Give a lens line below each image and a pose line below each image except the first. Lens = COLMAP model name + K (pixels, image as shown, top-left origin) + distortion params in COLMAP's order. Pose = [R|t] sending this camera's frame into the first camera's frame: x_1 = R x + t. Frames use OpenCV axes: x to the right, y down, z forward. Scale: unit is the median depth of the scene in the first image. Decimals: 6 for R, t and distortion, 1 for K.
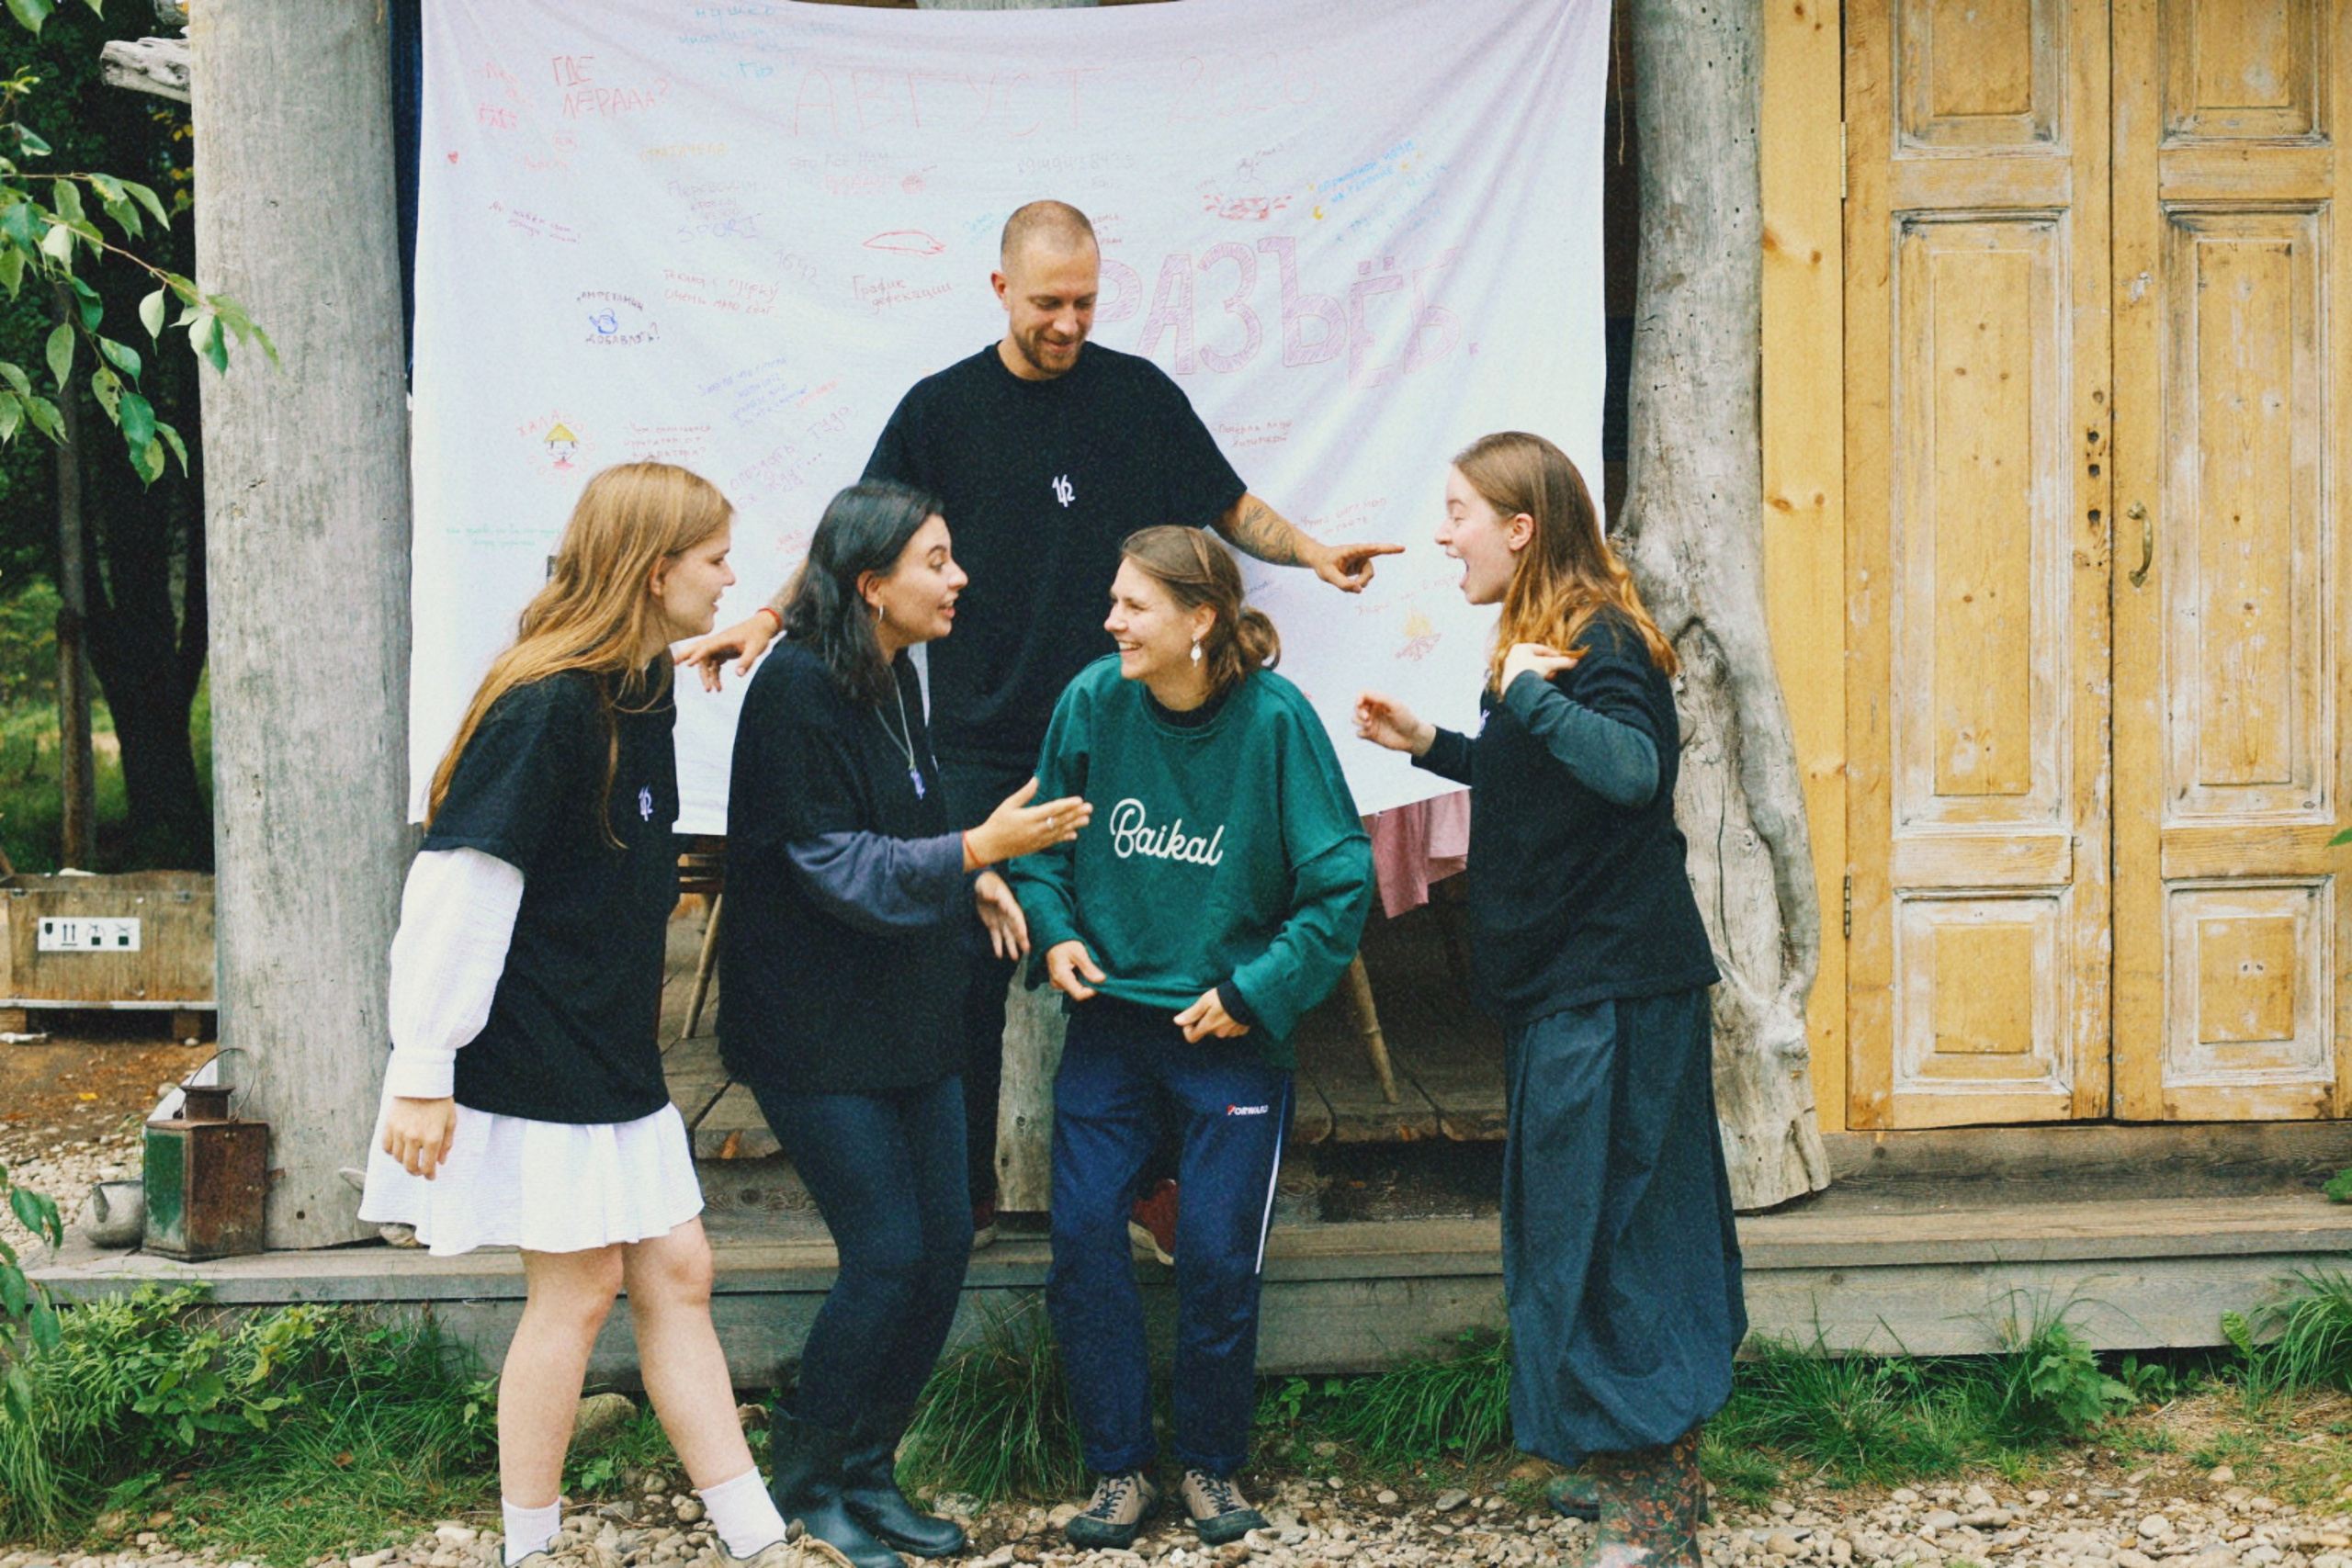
lens RADIAL K [[3278.2, 0, 1170.2], [0, 3278.2, 783.6], [0, 0, 1]] dist [0.032097, -0.134269]
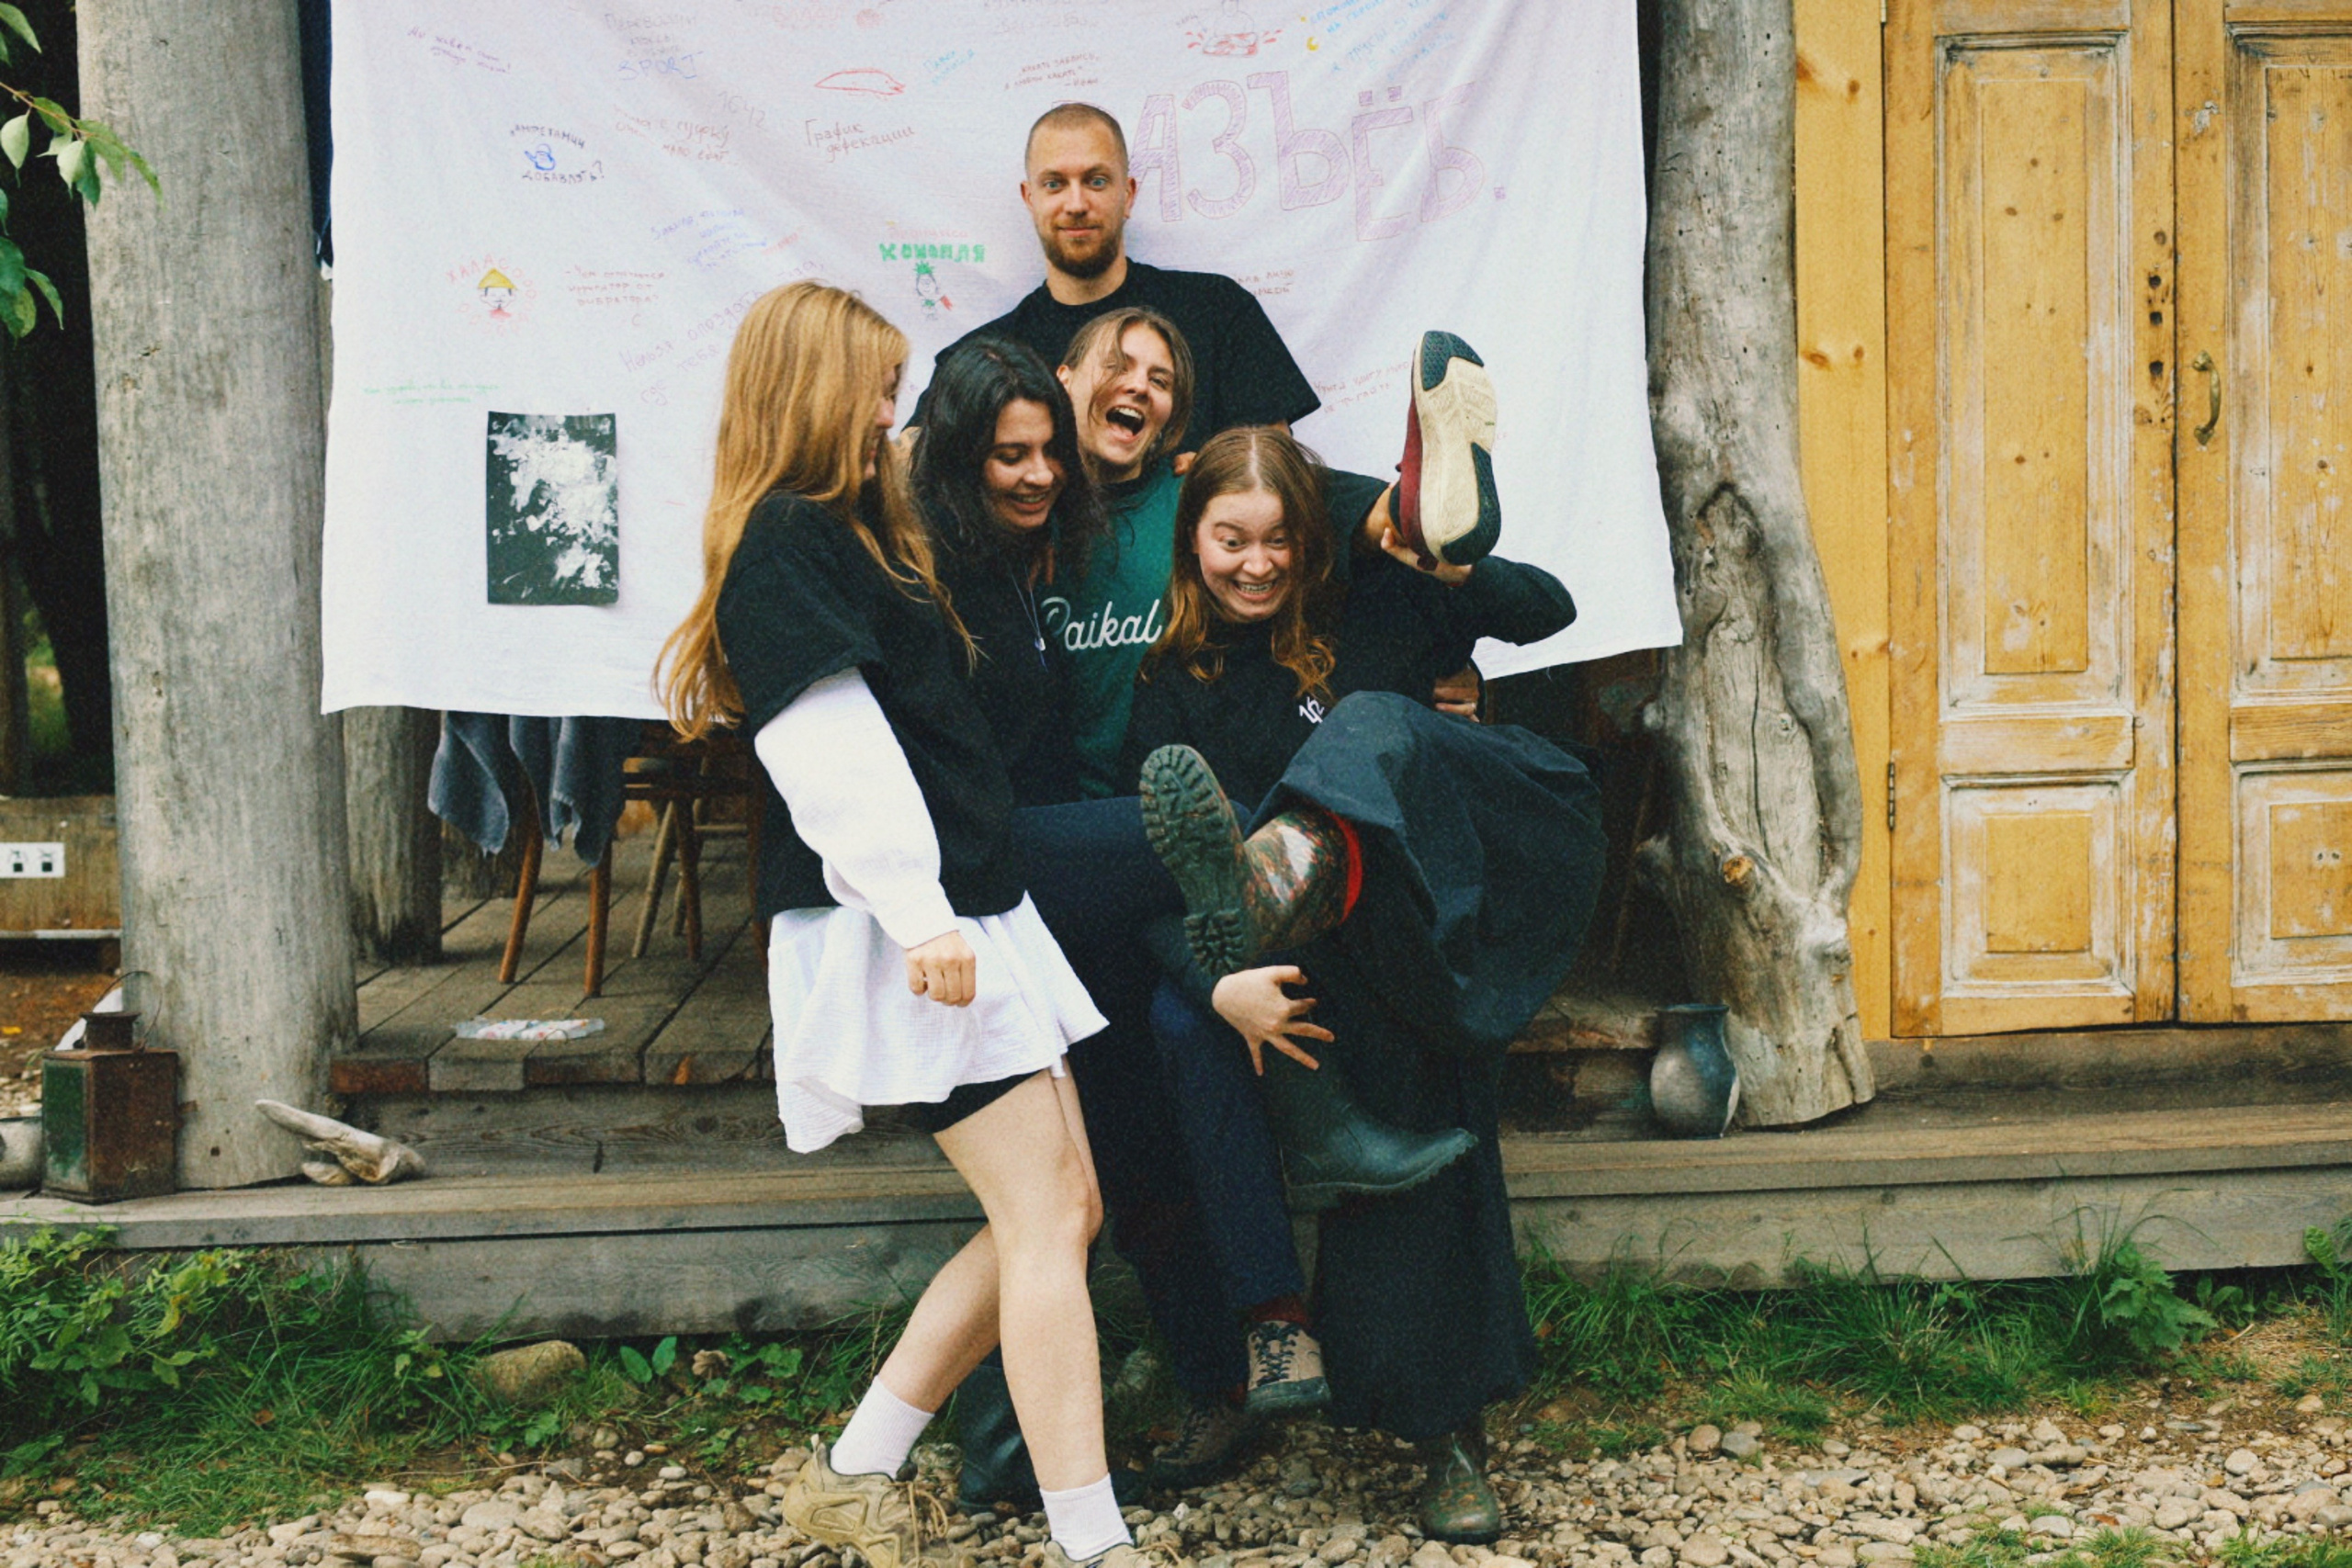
lens RADIAL K [[3276.3, 0, 1168.6], [0, 3276.3, 794.8], [0, 0, 1]] dist [0.035361, -0.163869]
pose [[0.999863, -0.012306, 0.011040, -0.007151], [0.012017, 0.999592, 0.025925, 0.010980], [-0.011354, -0.025789, 0.999603, 0.081292]]
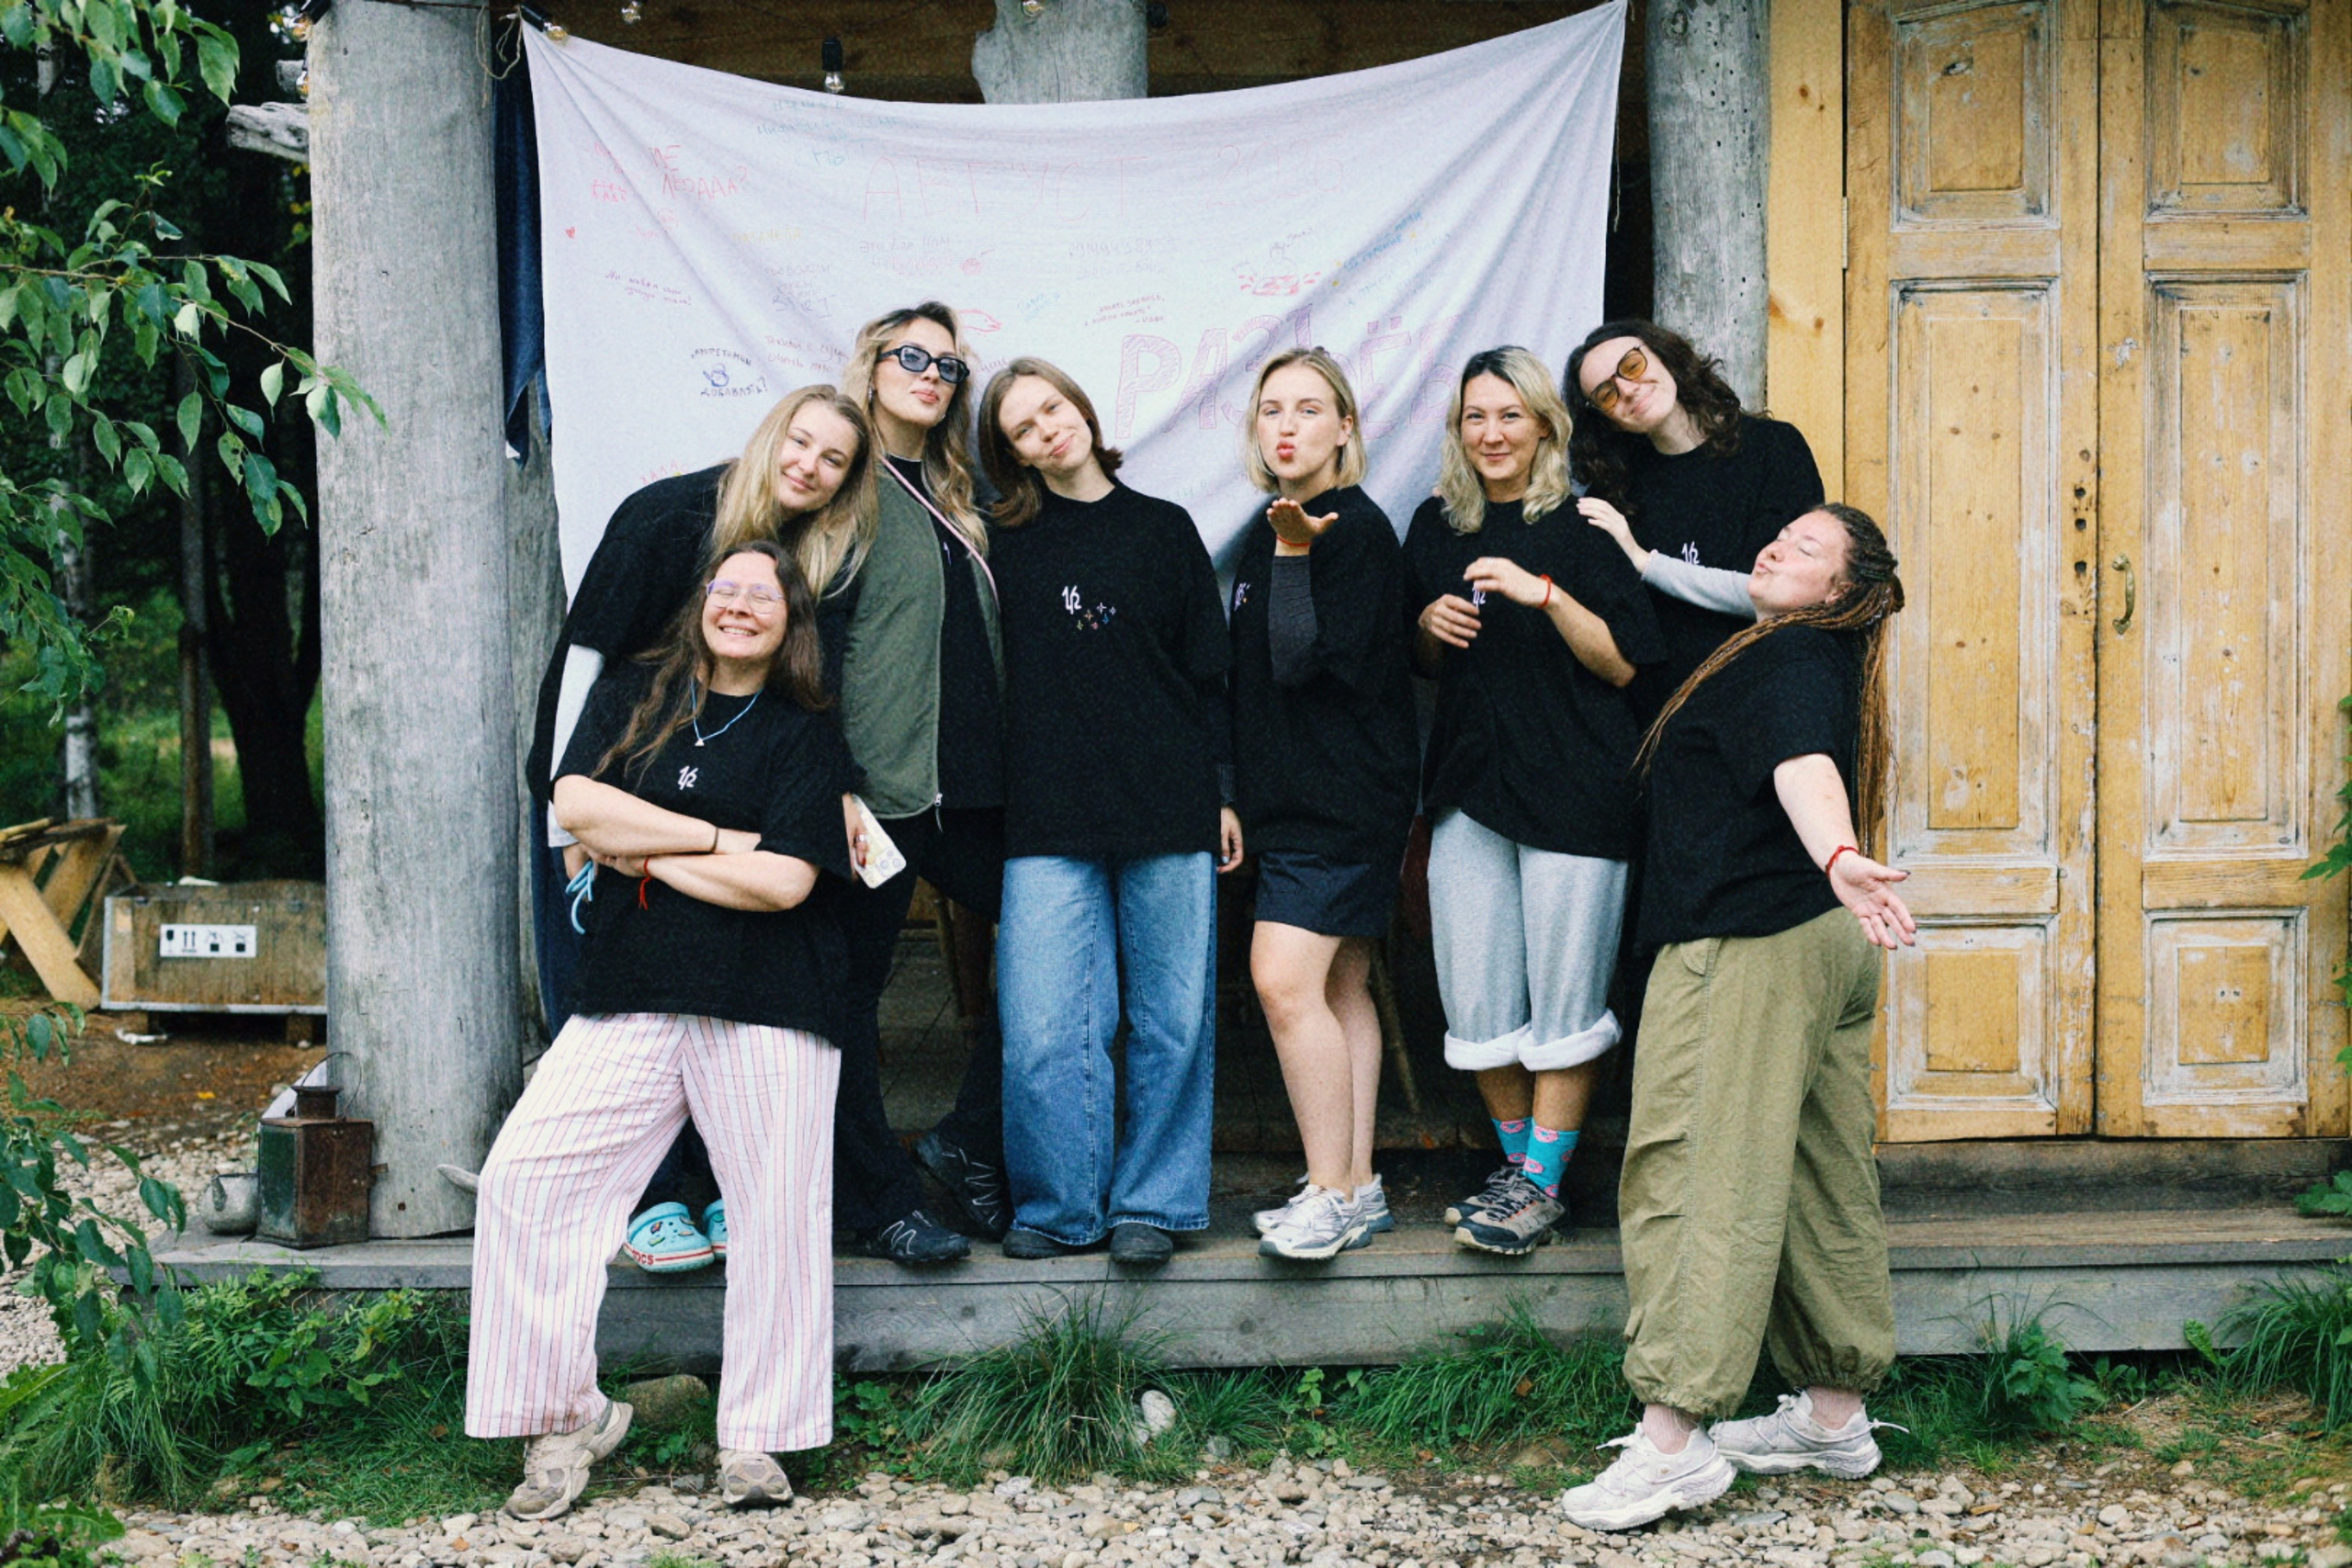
lens RADIAL K [[3292.4, 0, 1177.2], [0, 3292.4, 778.7], [0, 0, 1]] dist [0.019209, -0.054885]
pose [[0.999477, 0.006704, -0.031631, 0.023503], [-0.006832, 0.999969, -0.003937, -0.006925], [0.031604, 0.004151, 0.999492, -0.076350]]
